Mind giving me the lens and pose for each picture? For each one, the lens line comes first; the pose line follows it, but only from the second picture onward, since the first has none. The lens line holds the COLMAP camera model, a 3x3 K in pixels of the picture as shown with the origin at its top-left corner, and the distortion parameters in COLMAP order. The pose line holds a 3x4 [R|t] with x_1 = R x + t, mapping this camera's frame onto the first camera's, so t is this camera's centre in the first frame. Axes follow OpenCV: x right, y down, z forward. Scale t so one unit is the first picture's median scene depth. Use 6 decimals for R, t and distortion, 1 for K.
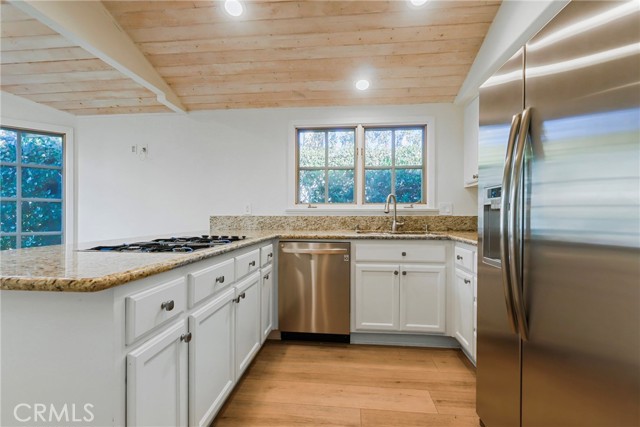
lens RADIAL K [[295.5, 0, 318.4], [0, 295.5, 215.2], [0, 0, 1]] dist [-0.000882, -0.000283]
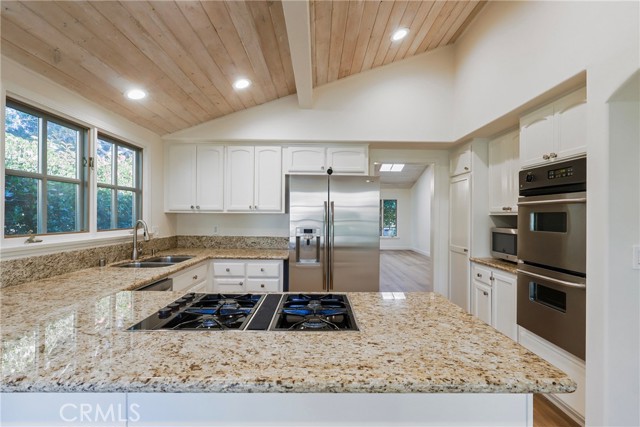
lens RADIAL K [[295.5, 0, 318.7], [0, 295.5, 214.8], [0, 0, 1]] dist [-0.000882, -0.000283]
pose [[-0.099061, -0.000024, 0.995081, -0.810669], [-0.006414, 0.999979, -0.000614, -0.101849], [-0.995061, -0.006443, -0.099059, 0.594381]]
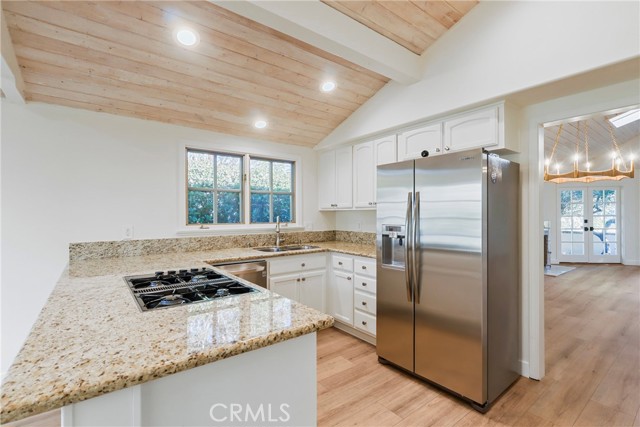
lens RADIAL K [[295.5, 0, 320.0], [0, 295.5, 213.7], [0, 0, 1]] dist [-0.000882, -0.000283]
pose [[0.732138, -0.002343, 0.681152, -0.513572], [0.005453, 0.999982, -0.002420, -0.087203], [-0.681134, 0.005486, 0.732138, -0.021787]]
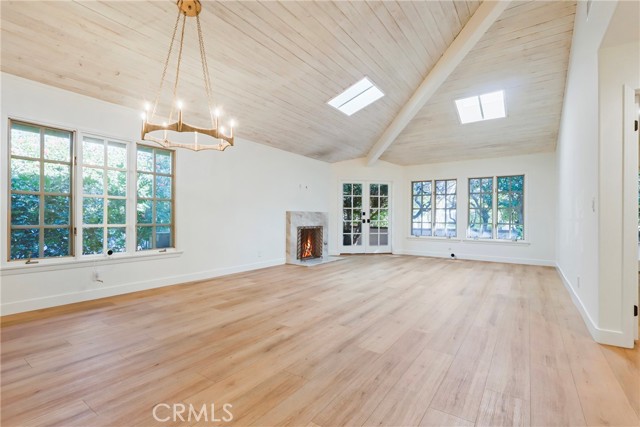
lens RADIAL K [[295.5, 0, 315.9], [0, 295.5, 218.6], [0, 0, 1]] dist [-0.000882, -0.000283]
pose [[0.498018, 0.000442, 0.867167, 0.543301], [-0.008103, 0.999959, 0.004144, 0.039268], [-0.867129, -0.009090, 0.498001, -0.796680]]
